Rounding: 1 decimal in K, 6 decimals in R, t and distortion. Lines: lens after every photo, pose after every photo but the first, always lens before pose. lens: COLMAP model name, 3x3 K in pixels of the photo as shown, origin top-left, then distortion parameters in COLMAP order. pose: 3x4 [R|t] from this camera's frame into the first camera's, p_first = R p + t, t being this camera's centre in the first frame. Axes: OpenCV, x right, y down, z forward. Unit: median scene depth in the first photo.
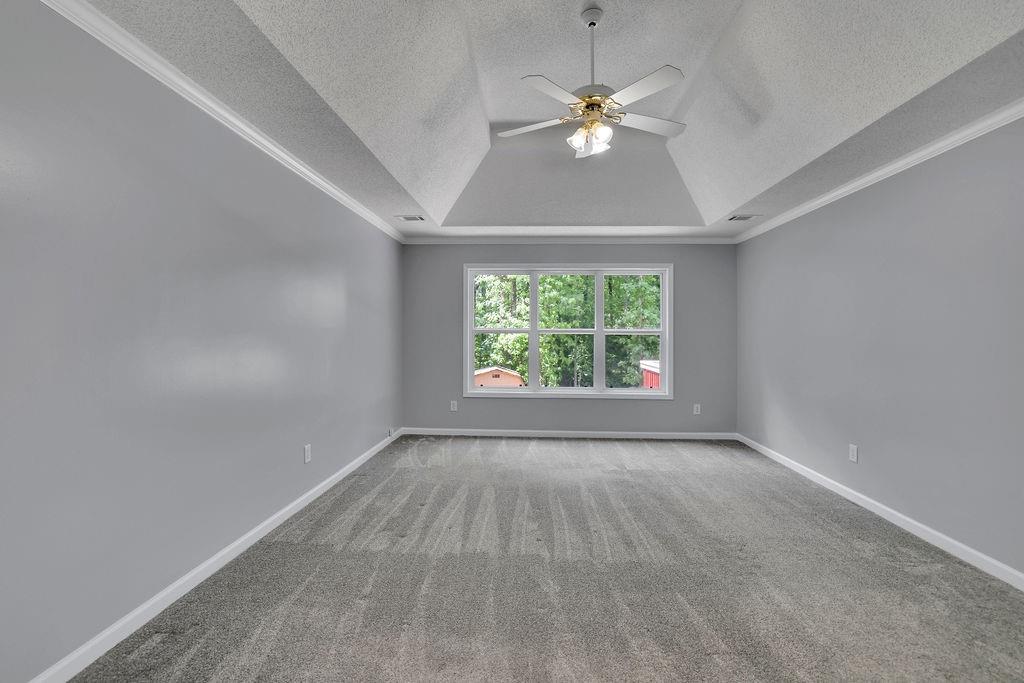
lens RADIAL K [[449.8, 0, 516.7], [0, 449.8, 338.2], [0, 0, 1]] dist [-0.014011, 0.003537]
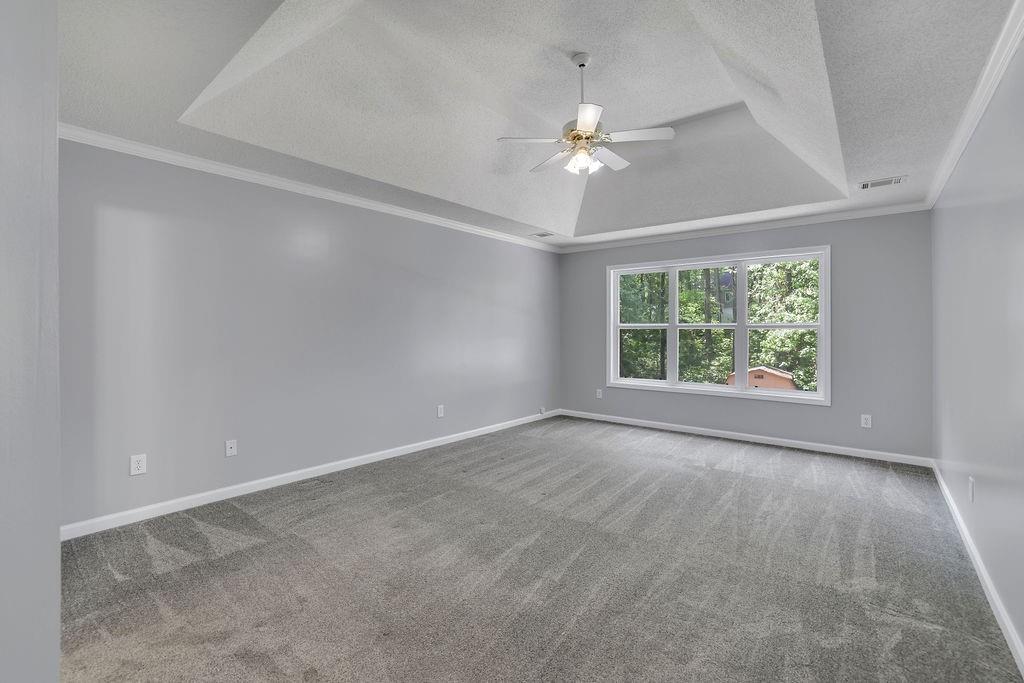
lens RADIAL K [[449.8, 0, 510.5], [0, 449.8, 334.2], [0, 0, 1]] dist [-0.014011, 0.003537]
pose [[0.798433, 0.002286, -0.602079, 0.589177], [-0.003117, 0.999995, -0.000337, 0.005060], [0.602076, 0.002146, 0.798436, -0.043902]]
